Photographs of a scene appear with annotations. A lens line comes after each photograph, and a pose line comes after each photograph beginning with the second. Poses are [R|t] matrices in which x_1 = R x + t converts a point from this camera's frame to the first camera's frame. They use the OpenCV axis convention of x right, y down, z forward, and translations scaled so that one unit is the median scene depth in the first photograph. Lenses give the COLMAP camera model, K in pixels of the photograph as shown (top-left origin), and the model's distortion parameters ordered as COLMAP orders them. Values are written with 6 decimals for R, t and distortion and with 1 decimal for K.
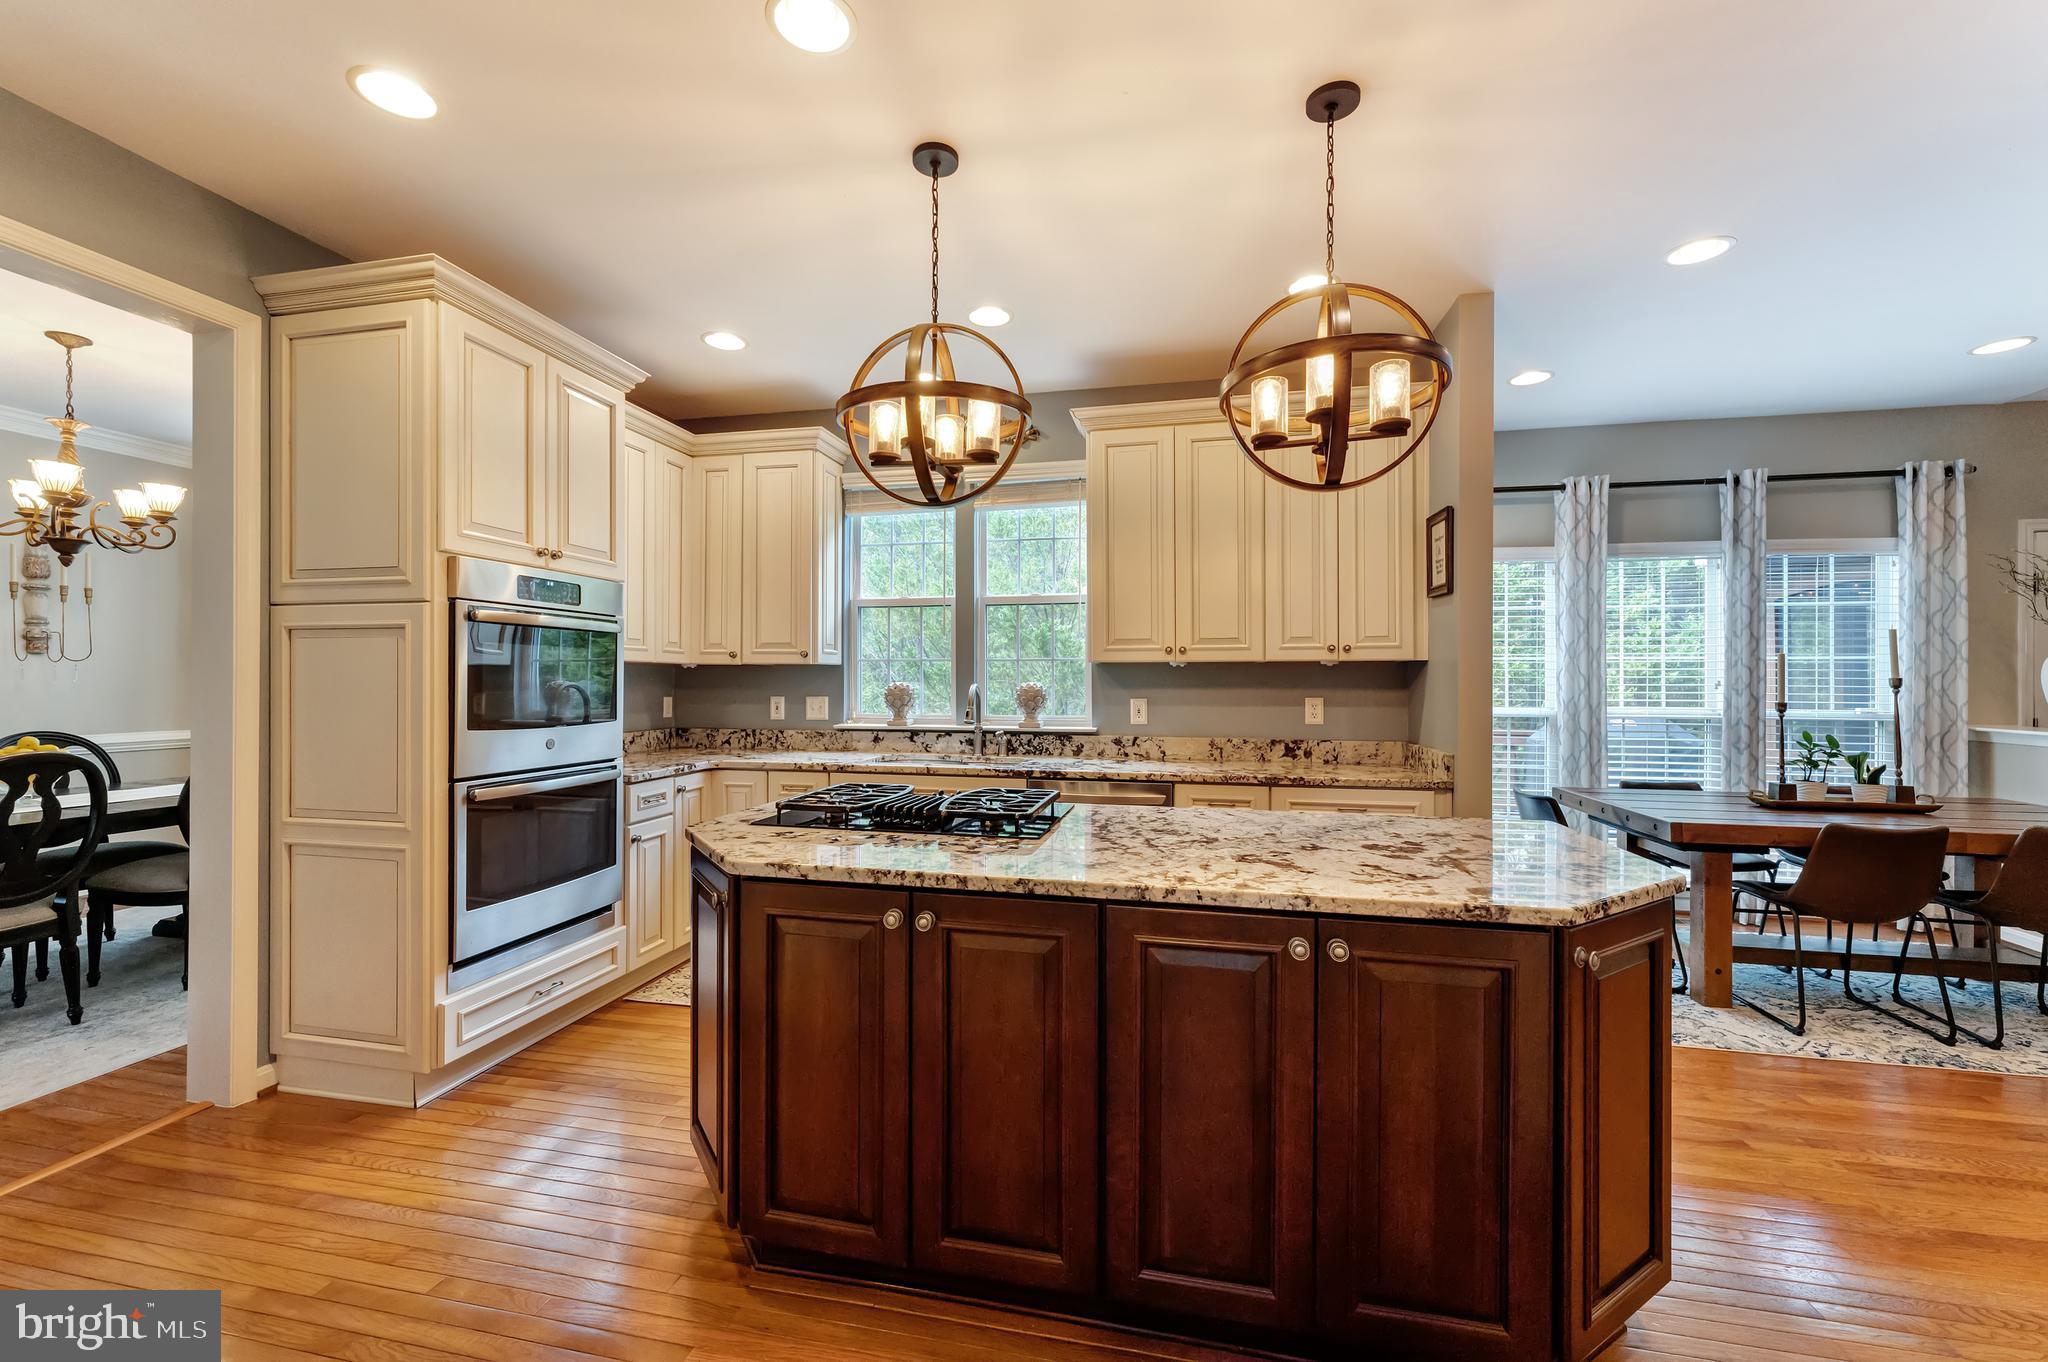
lens RADIAL K [[826.5, 0, 1015.6], [0, 826.5, 683.7], [0, 0, 1]] dist [-0.001253, -0.000334]
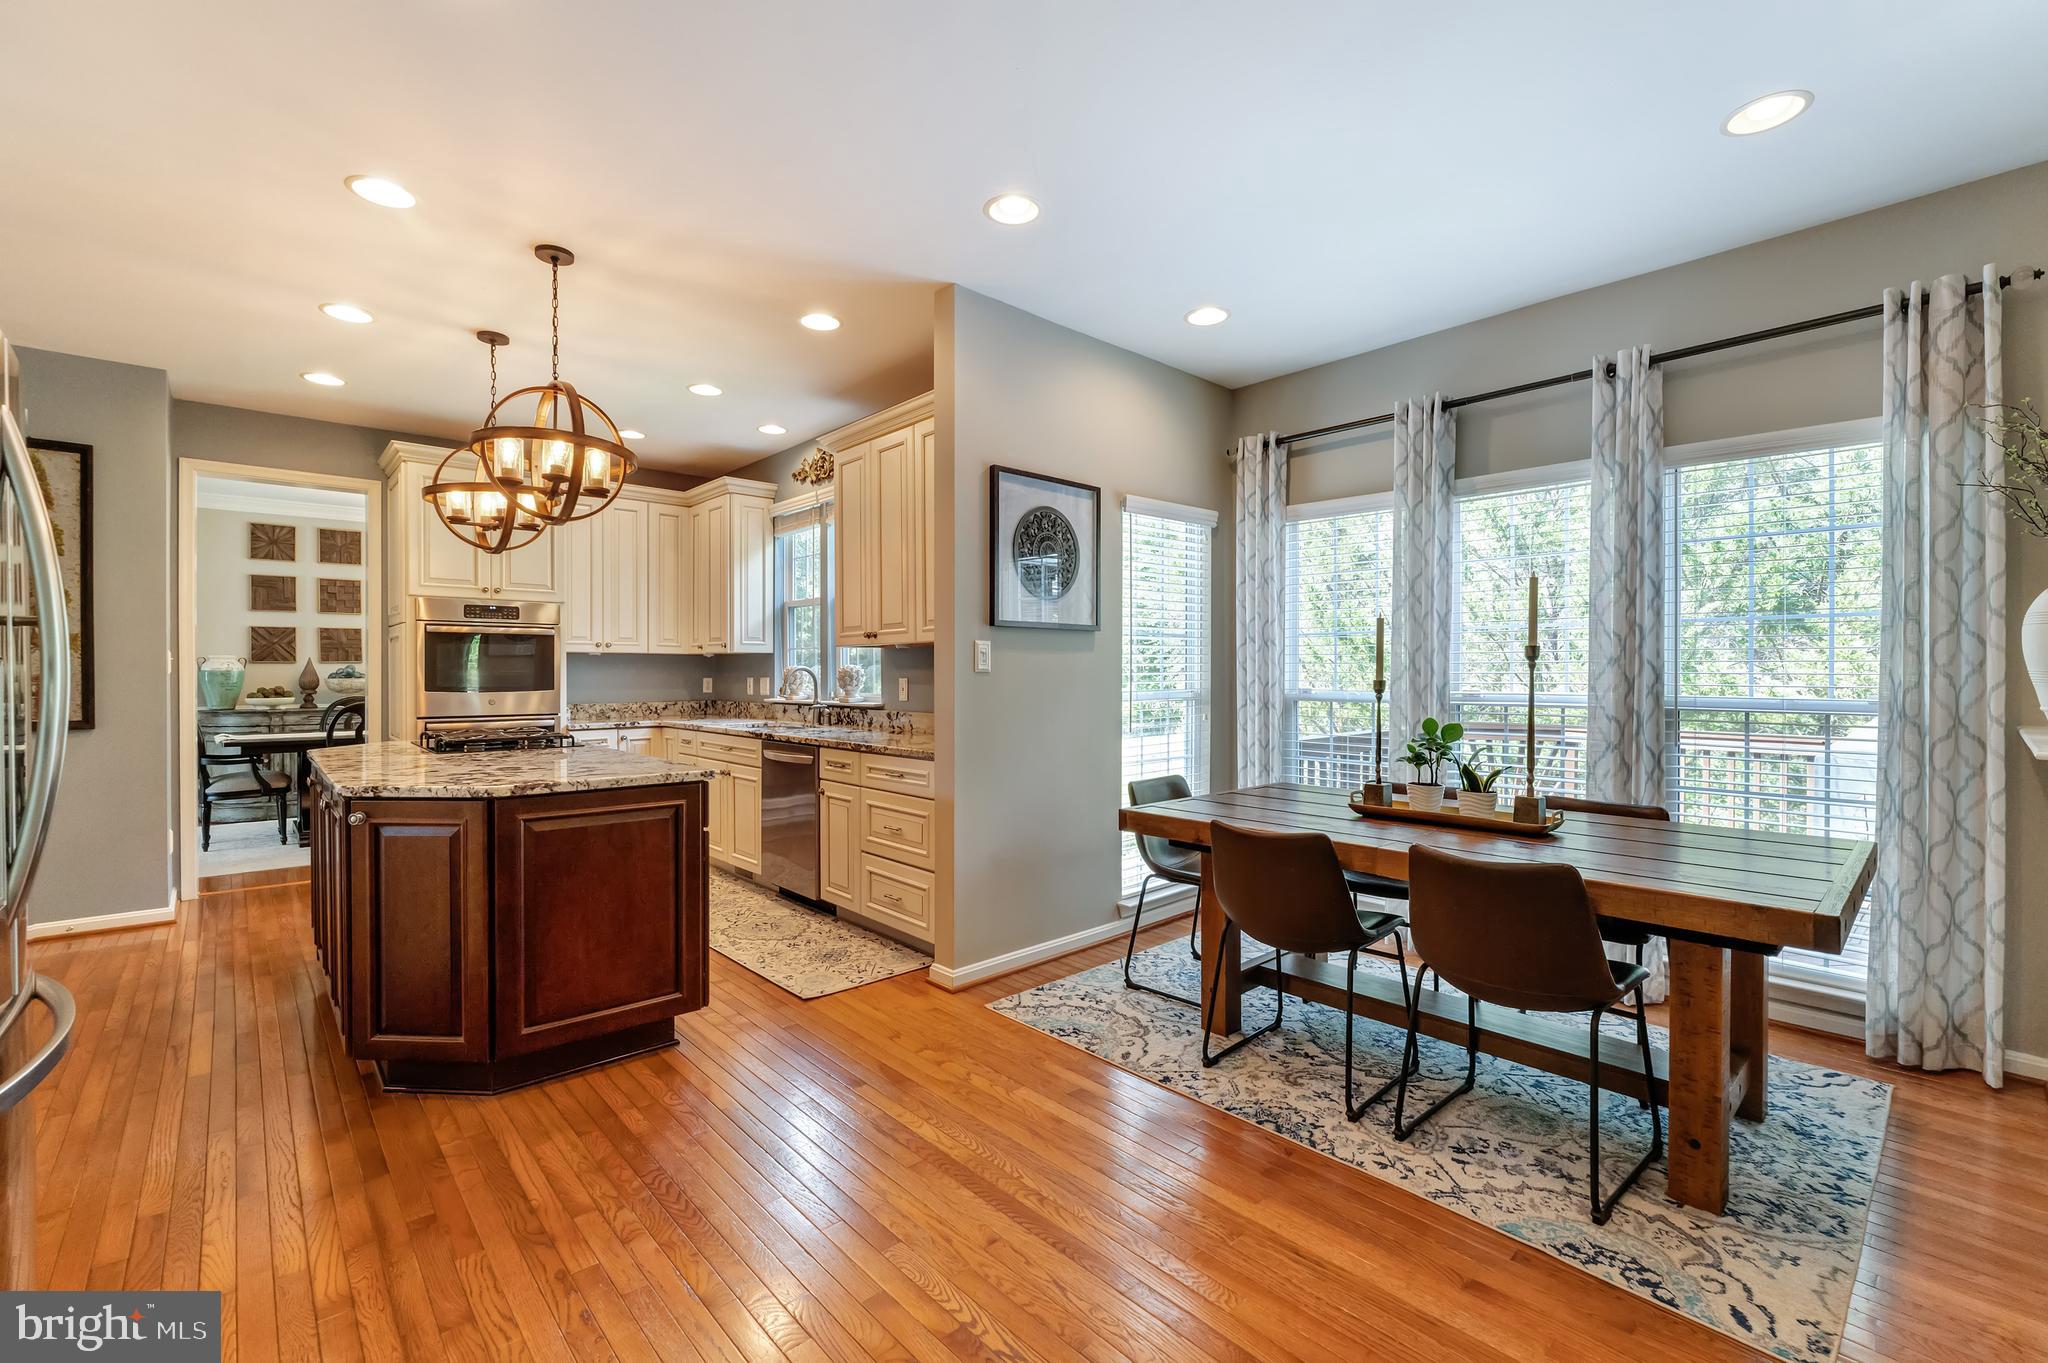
lens RADIAL K [[874.3, 0, 1024.0], [0, 874.3, 681.5], [0, 0, 1]] dist [-0.003146, -0.000152]
pose [[0.817343, 0.002553, -0.576145, 0.983326], [0.001808, 0.999974, 0.006997, 0.014686], [0.576148, -0.006760, 0.817317, 0.112987]]
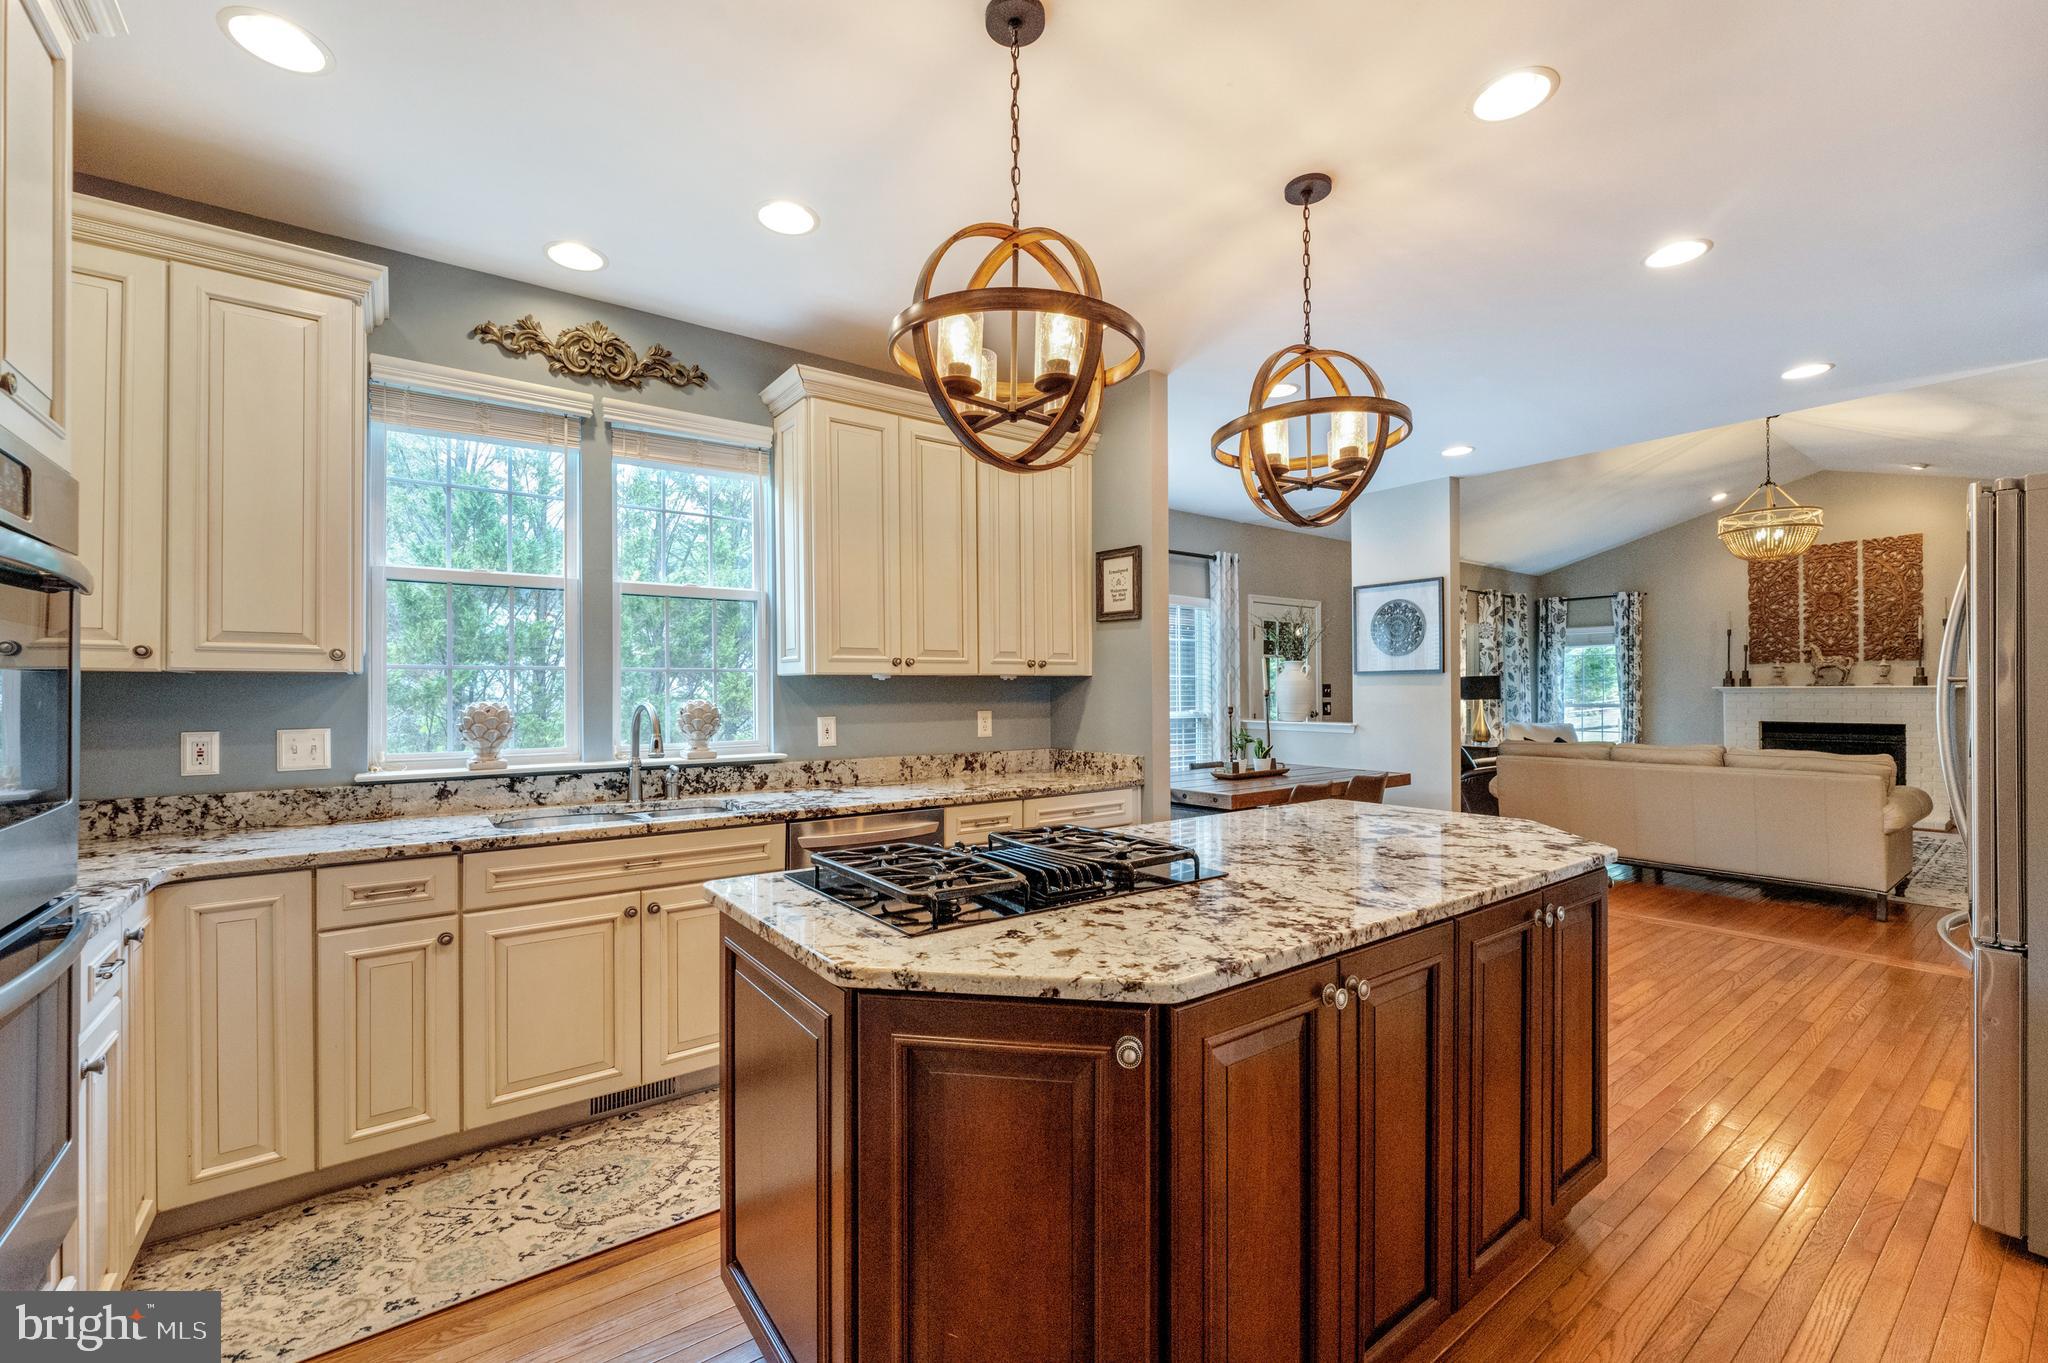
lens RADIAL K [[831.6, 0, 1011.8], [0, 831.6, 692.4], [0, 0, 1]] dist [-0.002475, -0.000477]
pose [[0.657652, -0.005529, 0.753301, -0.382545], [0.010042, 0.999949, -0.001427, -0.004325], [-0.753255, 0.008503, 0.657674, 0.281620]]
